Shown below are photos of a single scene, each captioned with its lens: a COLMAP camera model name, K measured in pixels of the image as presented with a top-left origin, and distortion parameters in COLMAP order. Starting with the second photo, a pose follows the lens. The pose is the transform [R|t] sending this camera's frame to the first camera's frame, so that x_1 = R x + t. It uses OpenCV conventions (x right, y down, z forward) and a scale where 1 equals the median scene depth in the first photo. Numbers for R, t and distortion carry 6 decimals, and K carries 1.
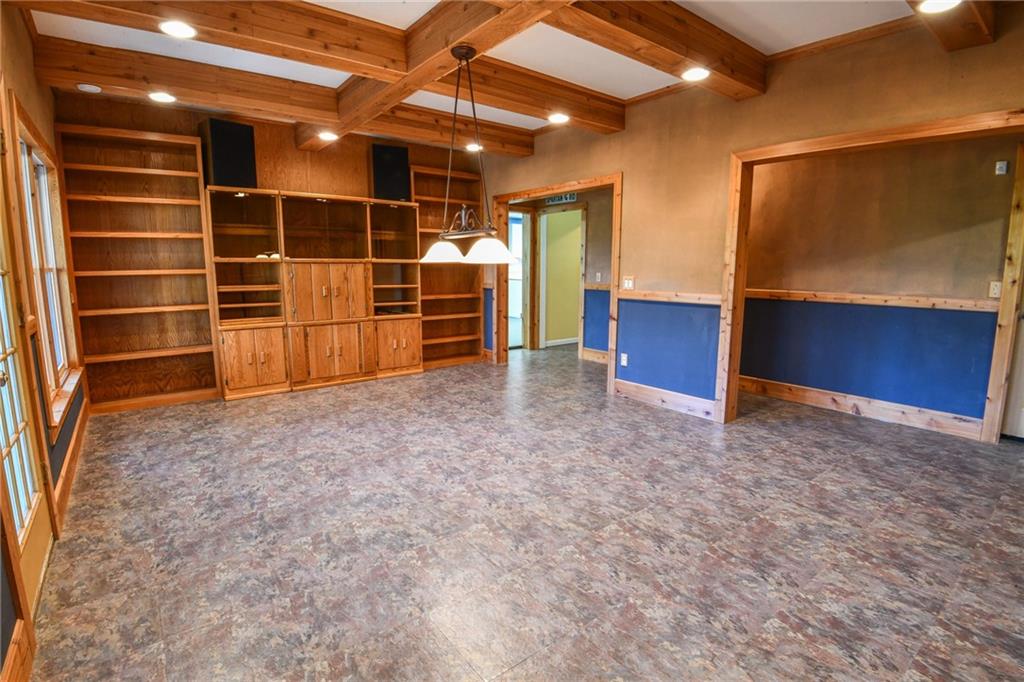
lens RADIAL K [[483.2, 0, 508.6], [0, 483.2, 335.1], [0, 0, 1]] dist [-0.002787, -0.028606]
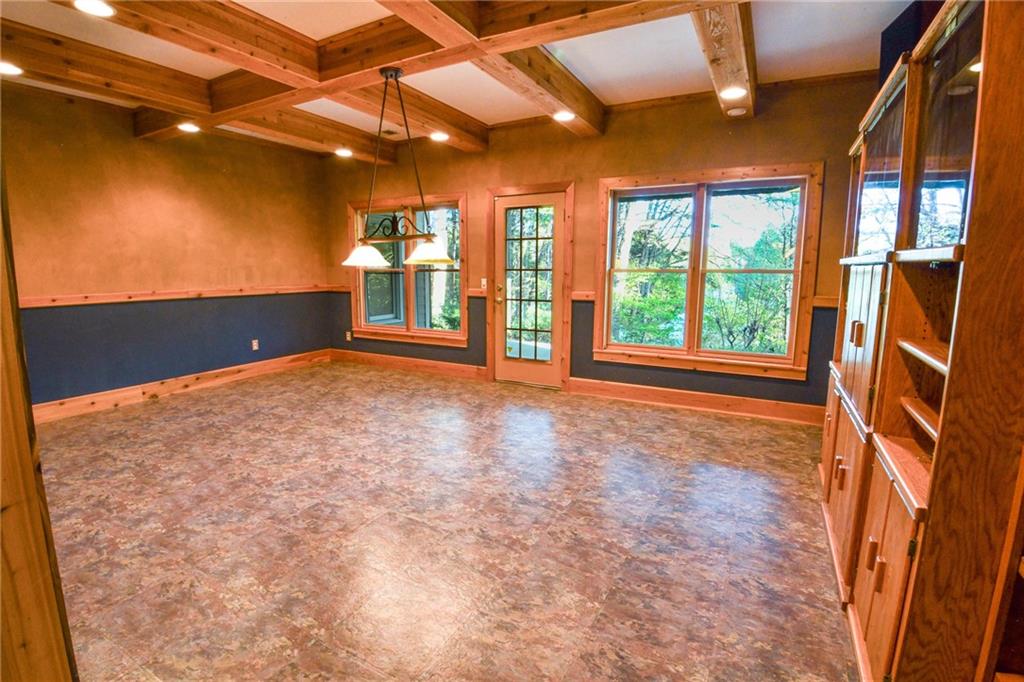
lens RADIAL K [[483.2, 0, 508.6], [0, 483.2, 335.1], [0, 0, 1]] dist [-0.002787, -0.028606]
pose [[-0.917416, 0.053329, -0.394340, 0.109739], [-0.059178, 0.961675, 0.267729, -0.298527], [0.393504, 0.268955, -0.879100, 2.033755]]
